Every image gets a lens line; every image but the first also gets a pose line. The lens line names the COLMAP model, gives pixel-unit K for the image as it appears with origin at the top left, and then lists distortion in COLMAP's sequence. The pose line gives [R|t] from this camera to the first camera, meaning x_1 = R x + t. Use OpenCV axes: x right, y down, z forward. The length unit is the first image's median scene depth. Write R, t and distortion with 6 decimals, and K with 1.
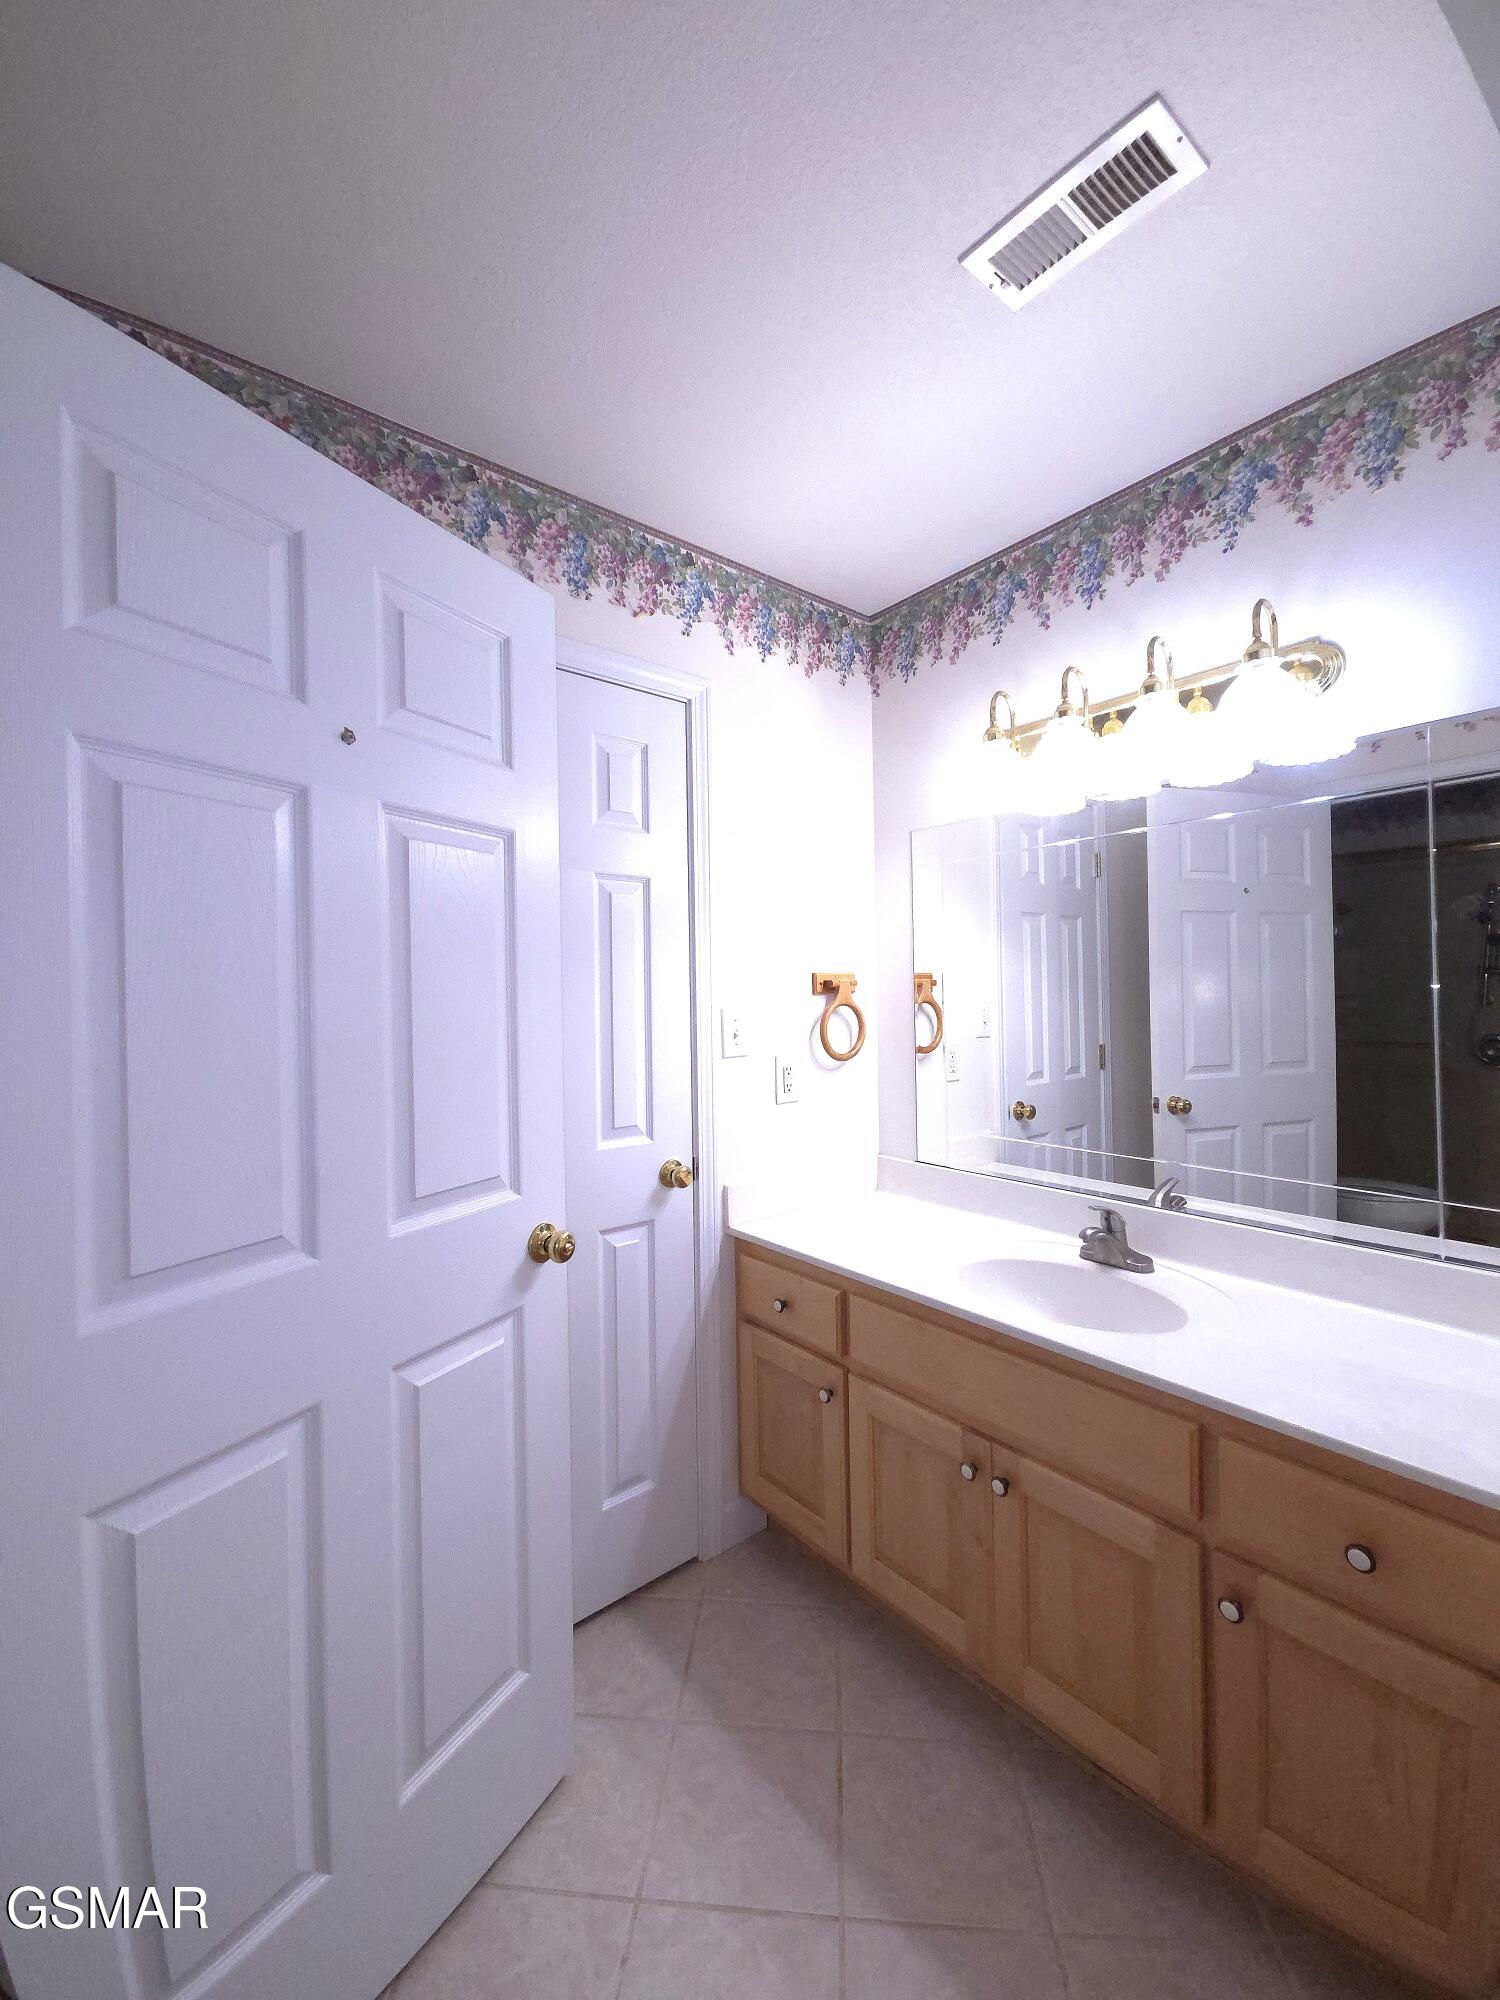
lens RADIAL K [[811.9, 0, 750.6], [0, 811.9, 992.0], [0, 0, 1]] dist [0.003542, -0.001755]
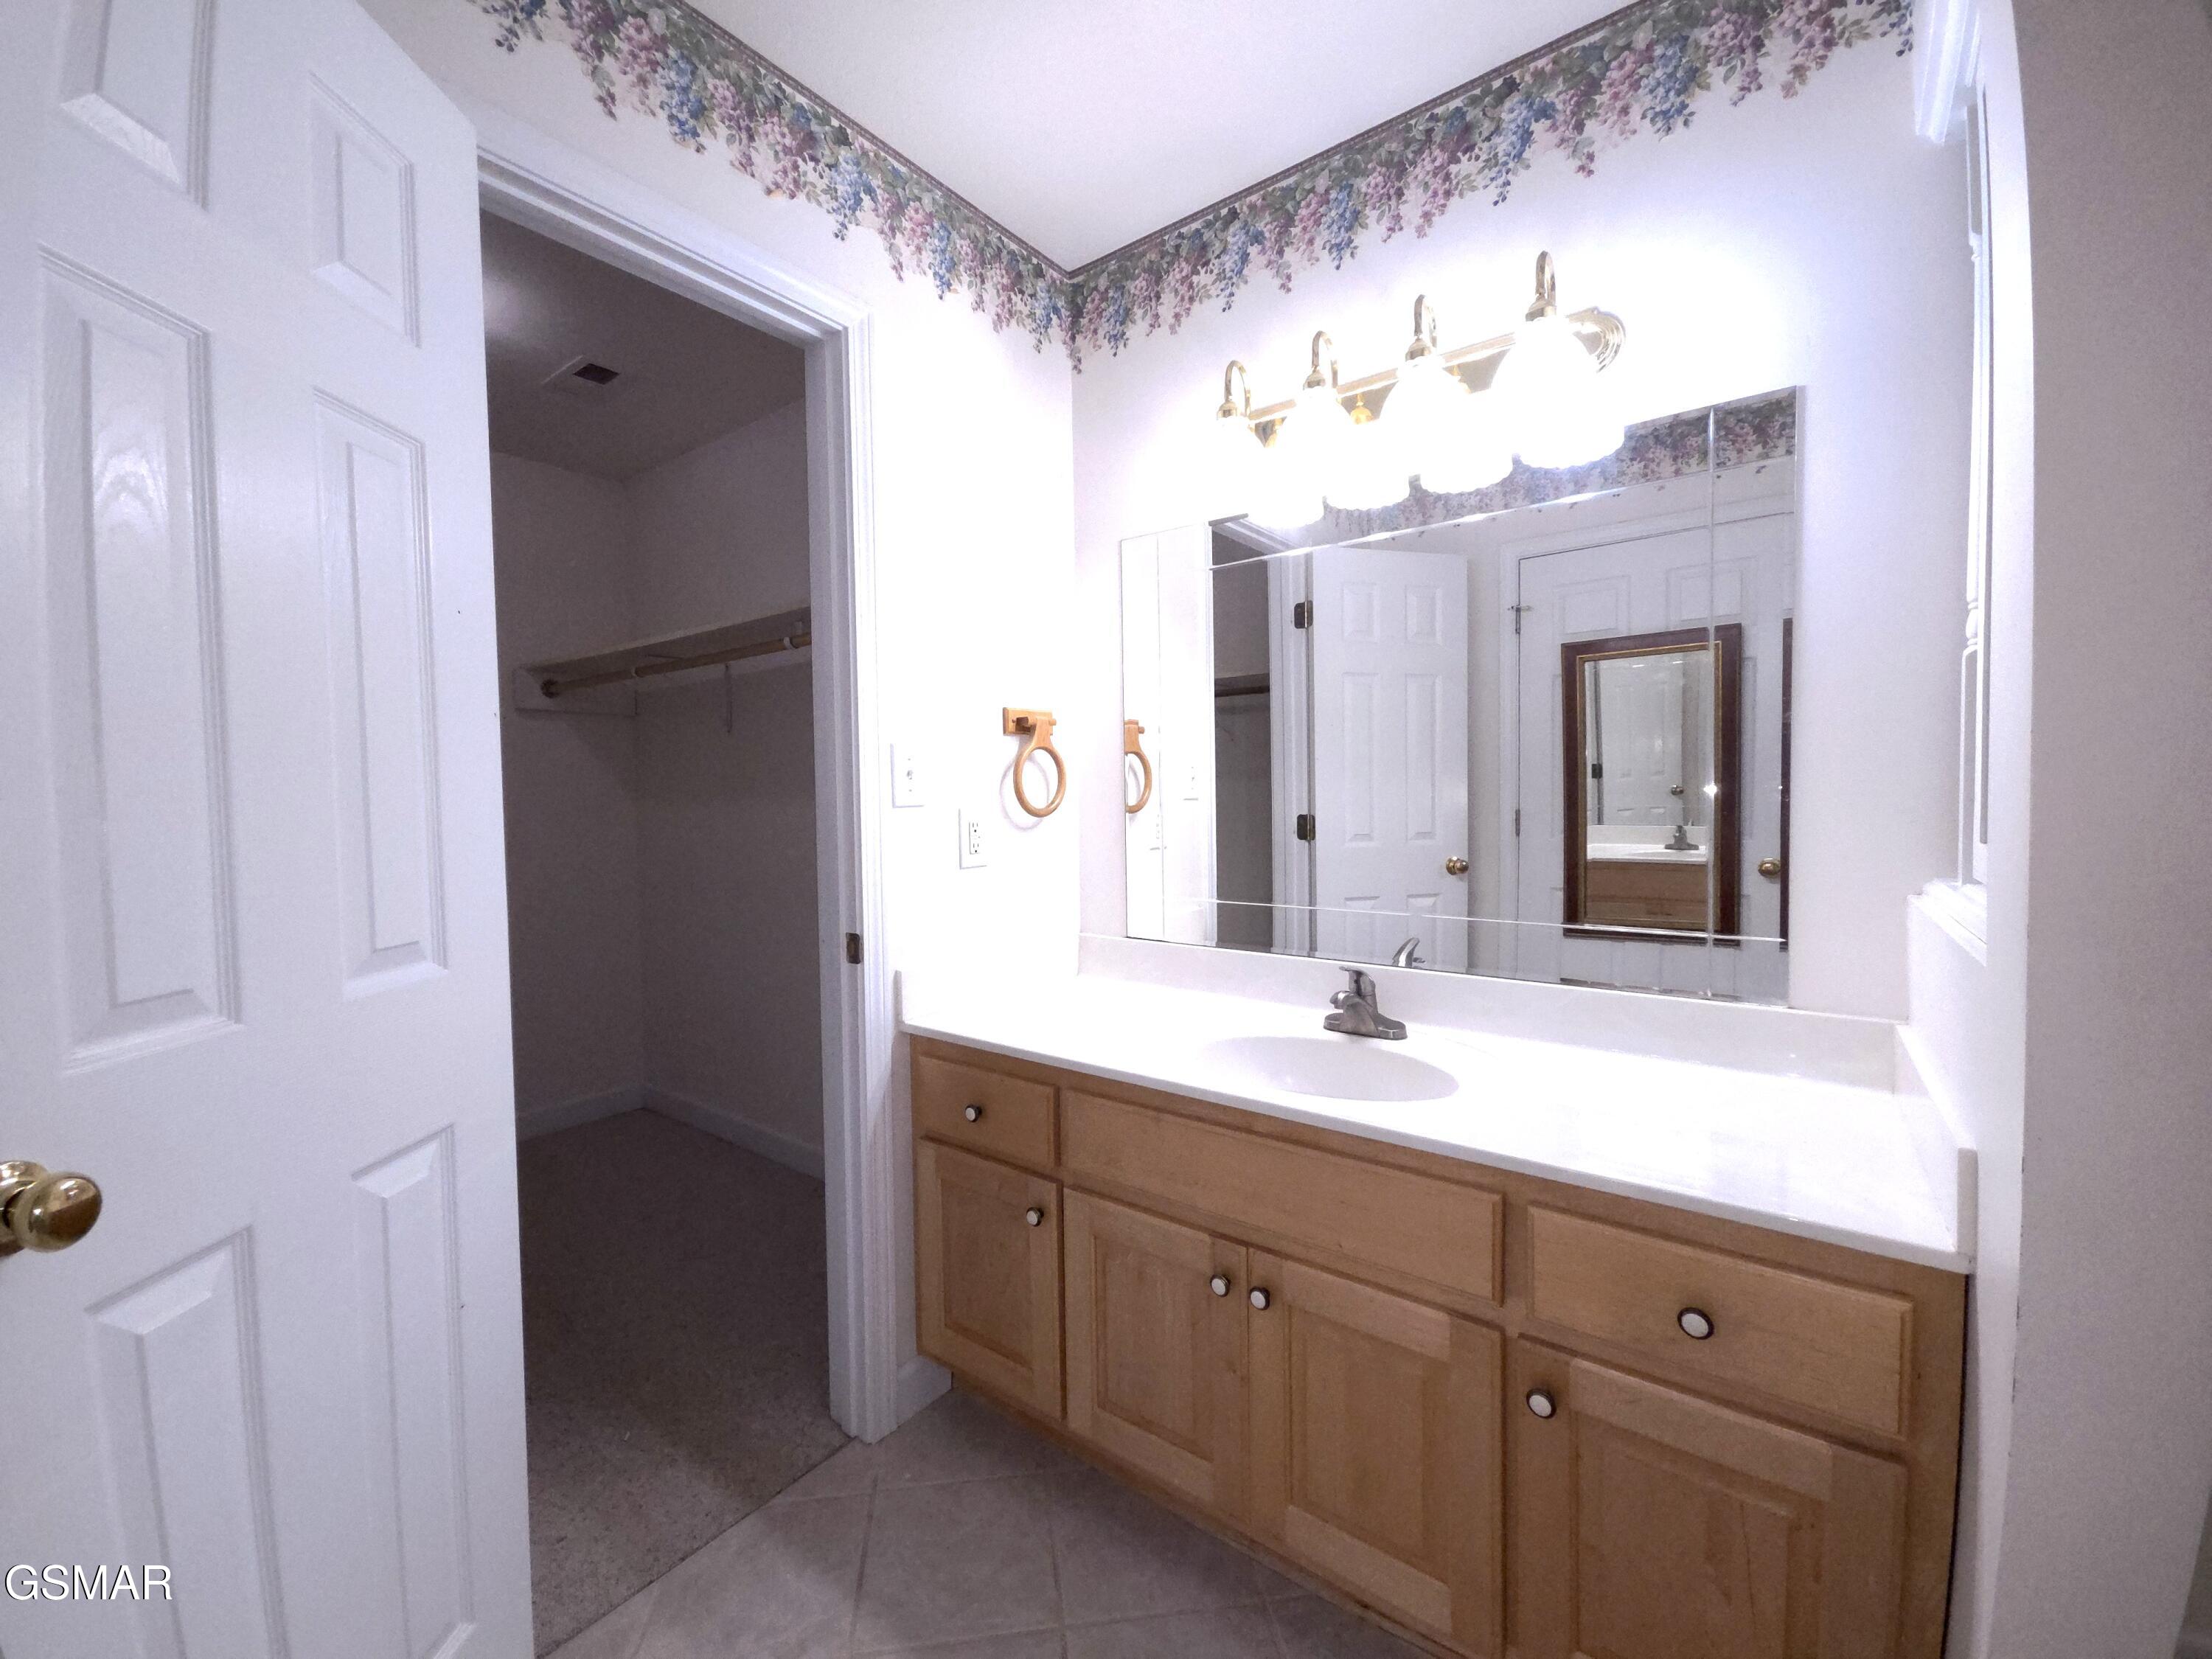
lens RADIAL K [[898.0, 0, 1100.1], [0, 898.0, 827.9], [0, 0, 1]] dist [0.003542, -0.001755]
pose [[0.973055, -0.006524, 0.230481, -0.044537], [-0.001956, 0.999330, 0.036544, 0.077882], [-0.230565, -0.036010, 0.972390, 0.133485]]
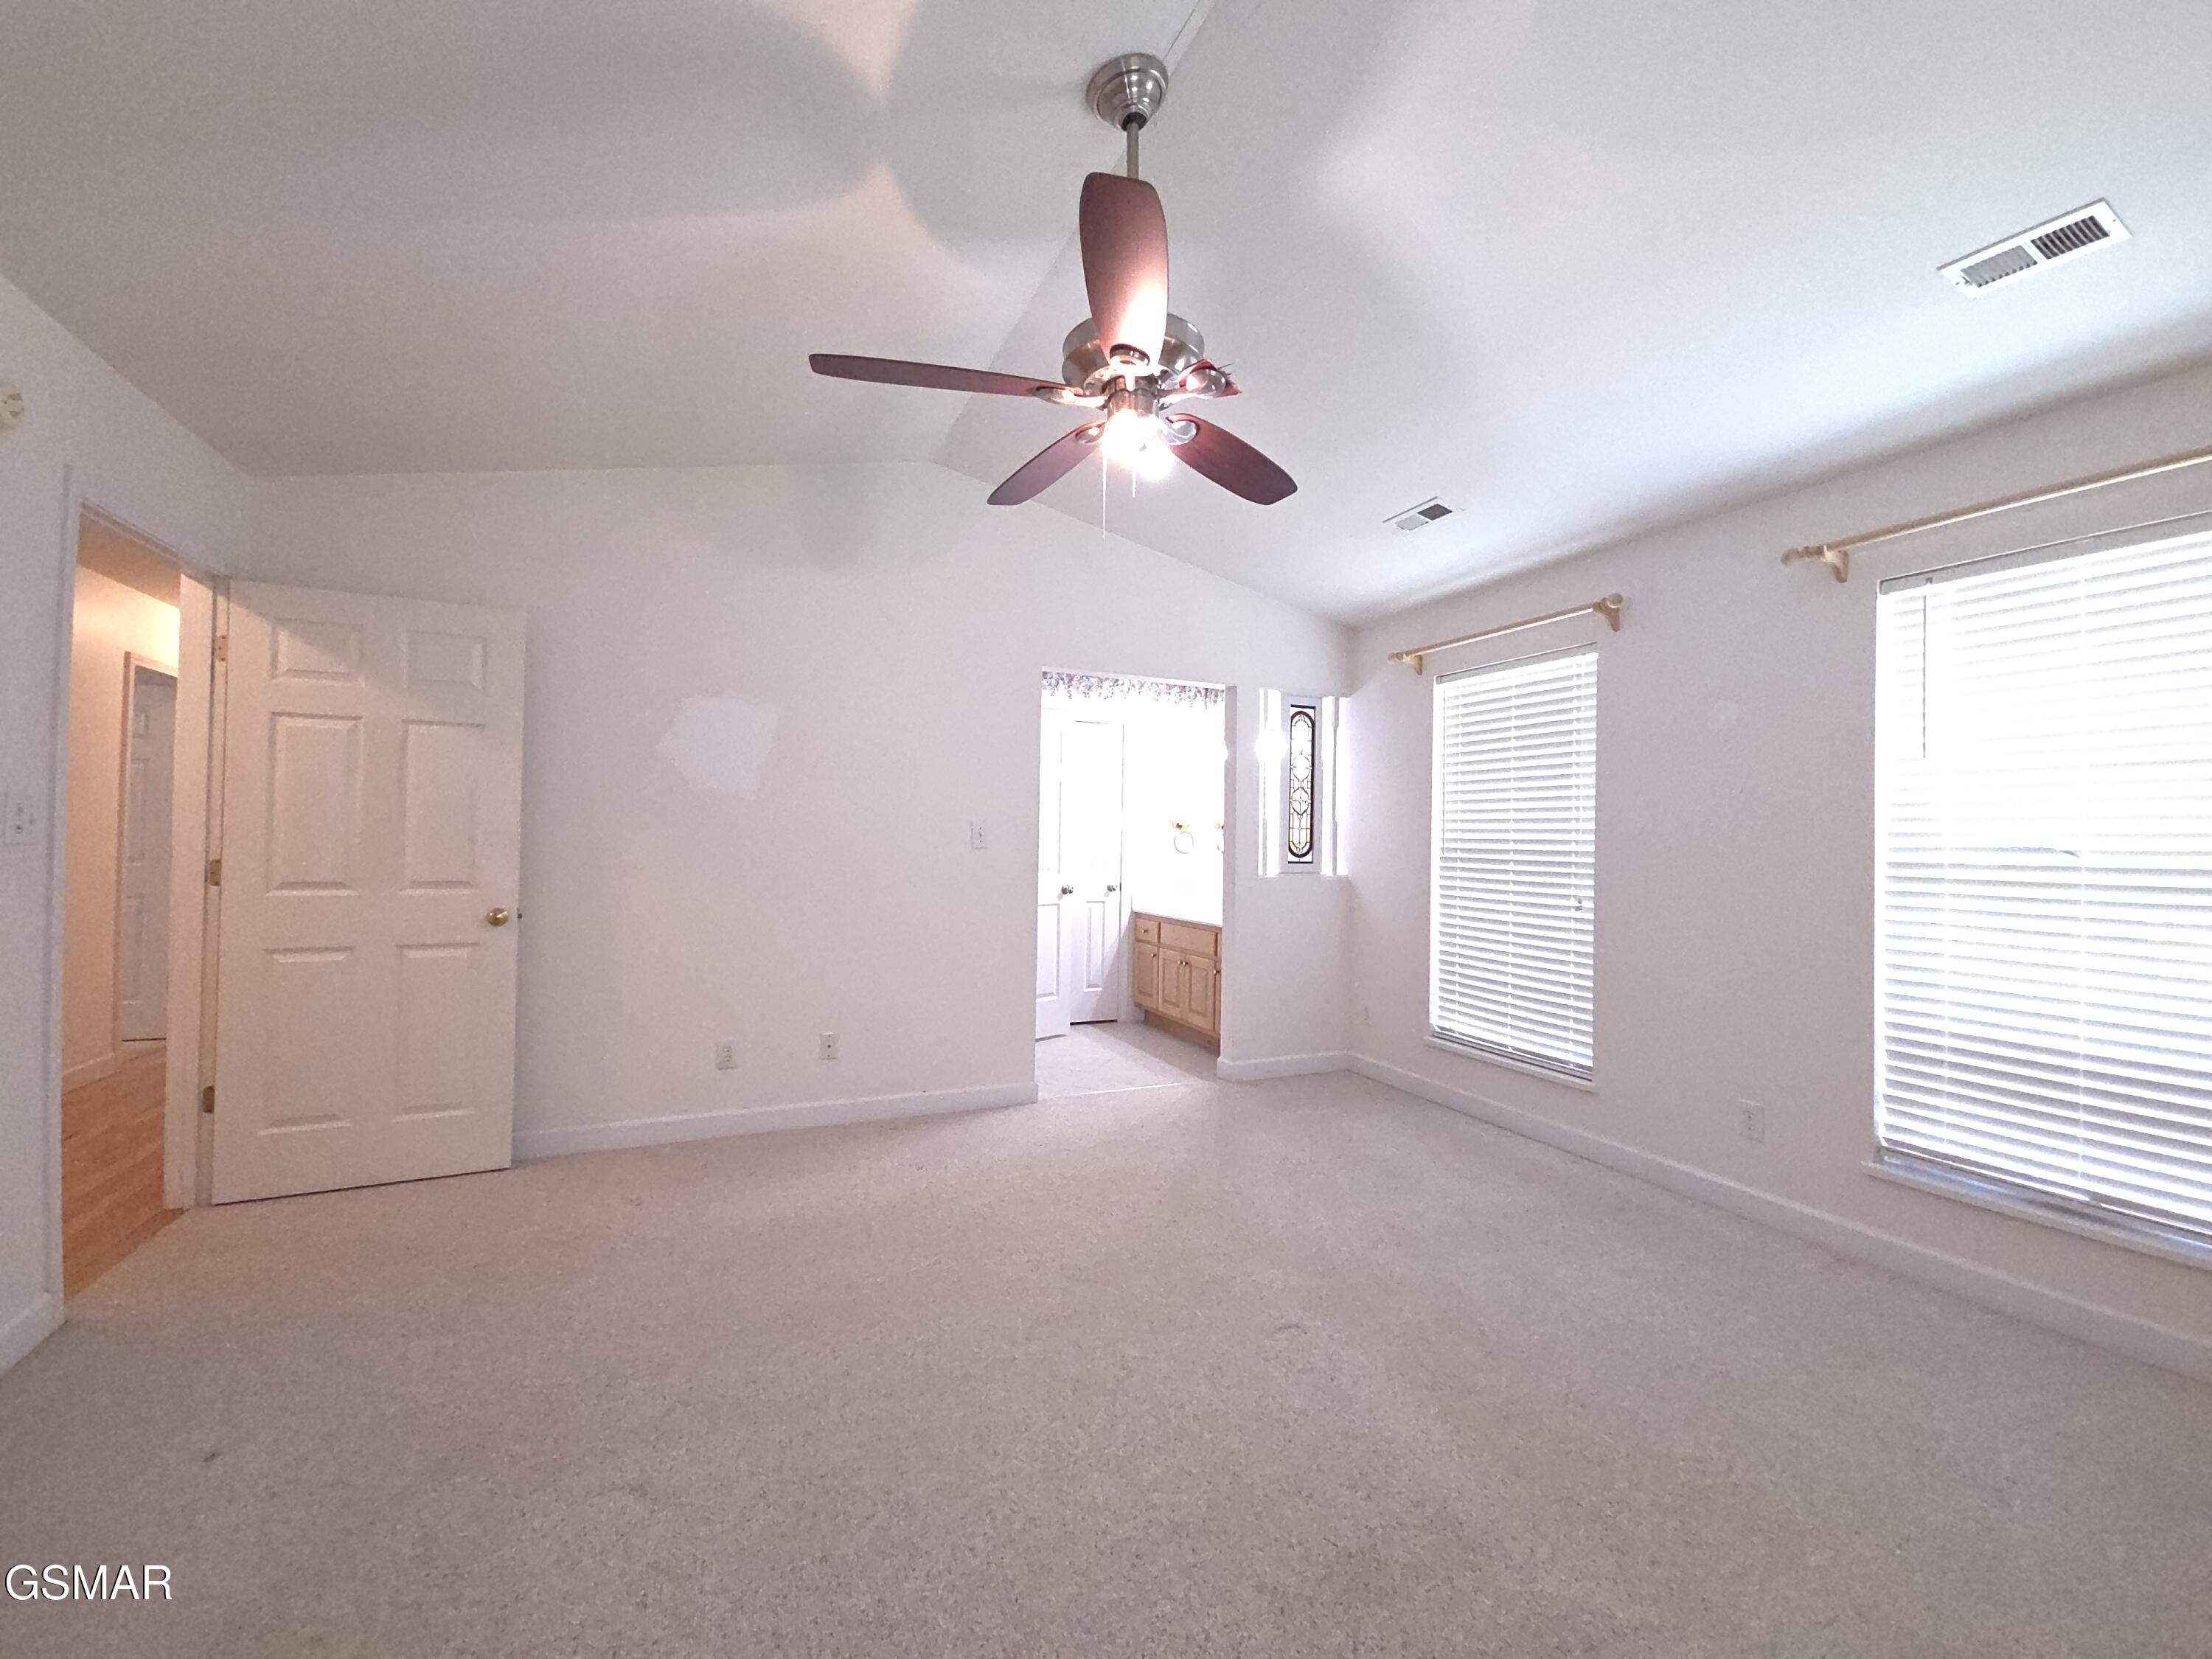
lens RADIAL K [[898.0, 0, 1103.2], [0, 898.0, 813.2], [0, 0, 1]] dist [0.003542, -0.001755]
pose [[0.963089, 0.024954, -0.268025, 0.784139], [-0.030951, 0.999356, -0.018176, 0.018901], [0.267398, 0.025800, 0.963241, -2.284294]]
